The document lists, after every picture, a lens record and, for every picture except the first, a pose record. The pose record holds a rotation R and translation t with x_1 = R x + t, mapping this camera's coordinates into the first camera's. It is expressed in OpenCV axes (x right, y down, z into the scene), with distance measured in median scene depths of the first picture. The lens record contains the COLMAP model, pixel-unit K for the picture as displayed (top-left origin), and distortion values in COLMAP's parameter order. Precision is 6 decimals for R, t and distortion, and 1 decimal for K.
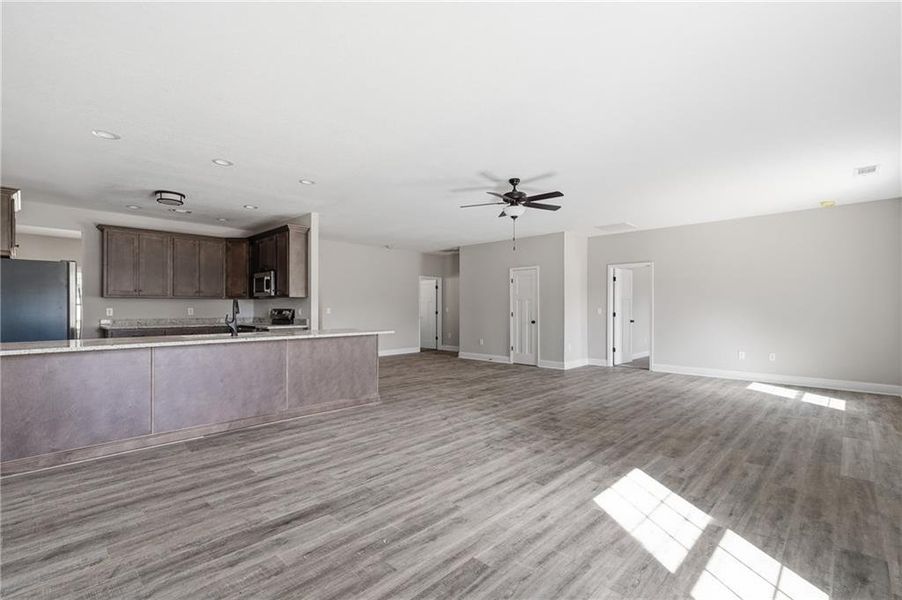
lens RADIAL K [[413.6, 0, 453.3], [0, 413.6, 307.2], [0, 0, 1]] dist [0.009683, 0.000541]
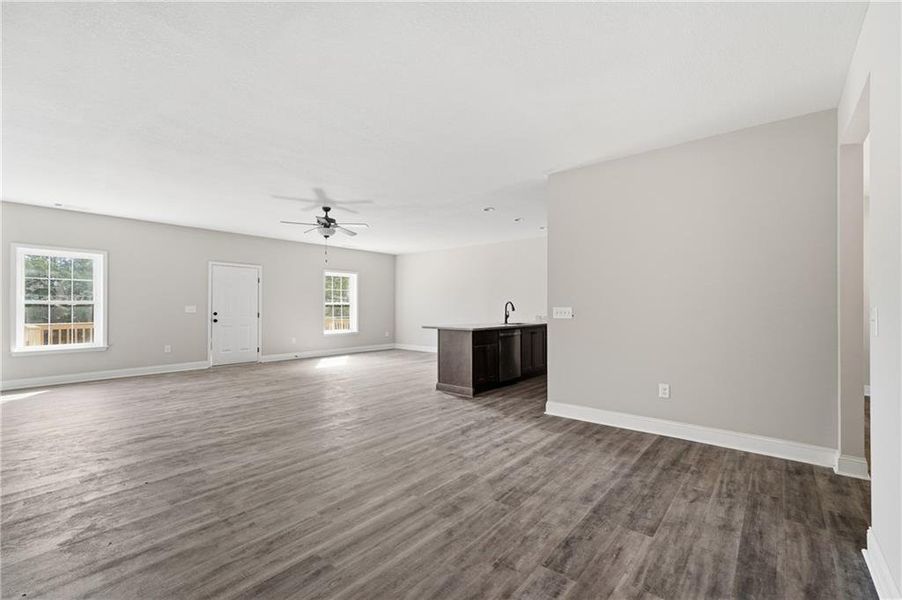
lens RADIAL K [[397.9, 0, 447.6], [0, 397.9, 305.0], [0, 0, 1]] dist [0.003927, 0.000521]
pose [[-0.998083, -0.001947, -0.061860, -0.155588], [-0.001543, 0.999977, -0.006586, 0.002863], [0.061871, -0.006478, -0.998063, 2.302171]]
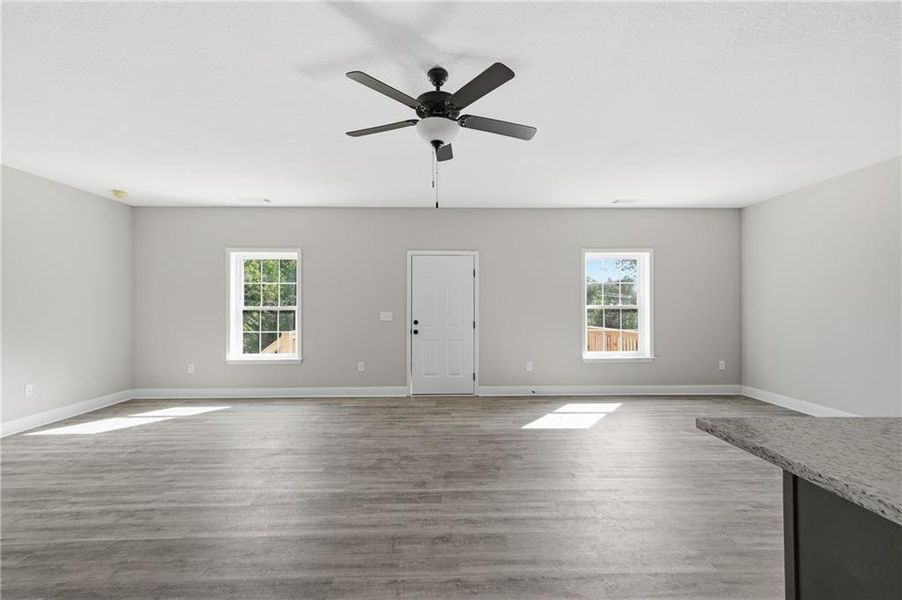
lens RADIAL K [[402.9, 0, 452.1], [0, 402.9, 306.5], [0, 0, 1]] dist [0.007751, 0.000825]
pose [[-0.707912, 0.005065, 0.706282, -0.228328], [0.001187, 0.999981, -0.005981, -0.010721], [-0.706300, -0.003396, -0.707905, 1.372650]]
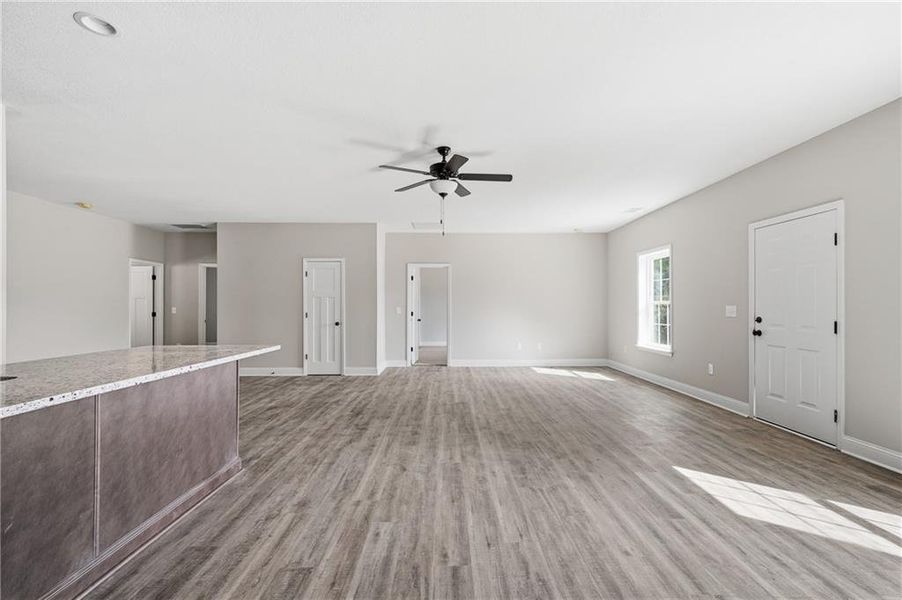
lens RADIAL K [[402.9, 0, 452.1], [0, 402.9, 306.5], [0, 0, 1]] dist [0.007751, 0.000825]
pose [[0.709834, 0.001487, 0.704367, -0.404247], [-0.000633, 0.999999, -0.001473, 0.001915], [-0.704369, 0.000600, 0.709834, 0.437317]]
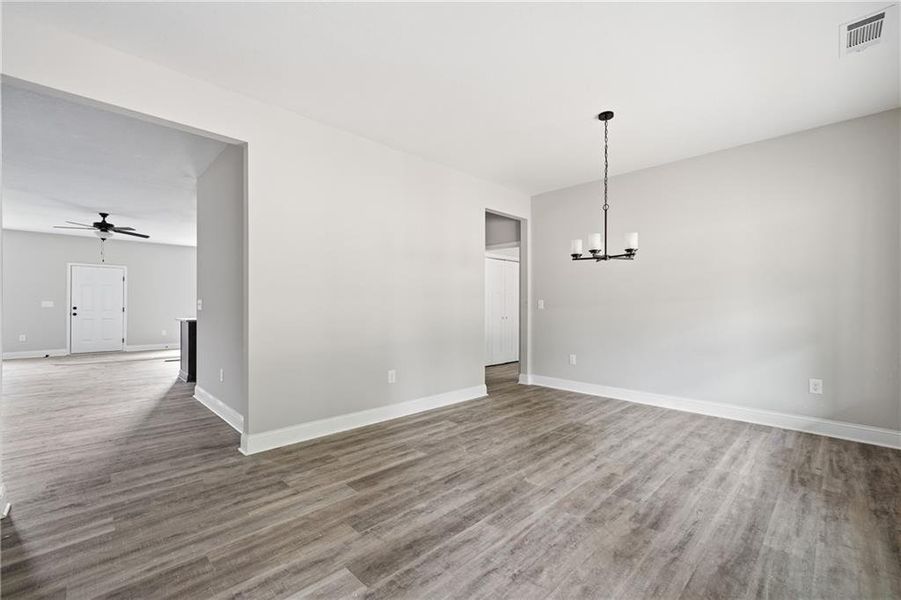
lens RADIAL K [[378.5, 0, 456.3], [0, 378.5, 305.1], [0, 0, 1]] dist [-0.001933, -0.000500]
pose [[-0.999838, -0.003116, 0.017704, -1.144188], [-0.003160, 0.999992, -0.002498, 0.013798], [-0.017696, -0.002553, -0.999840, 2.357262]]
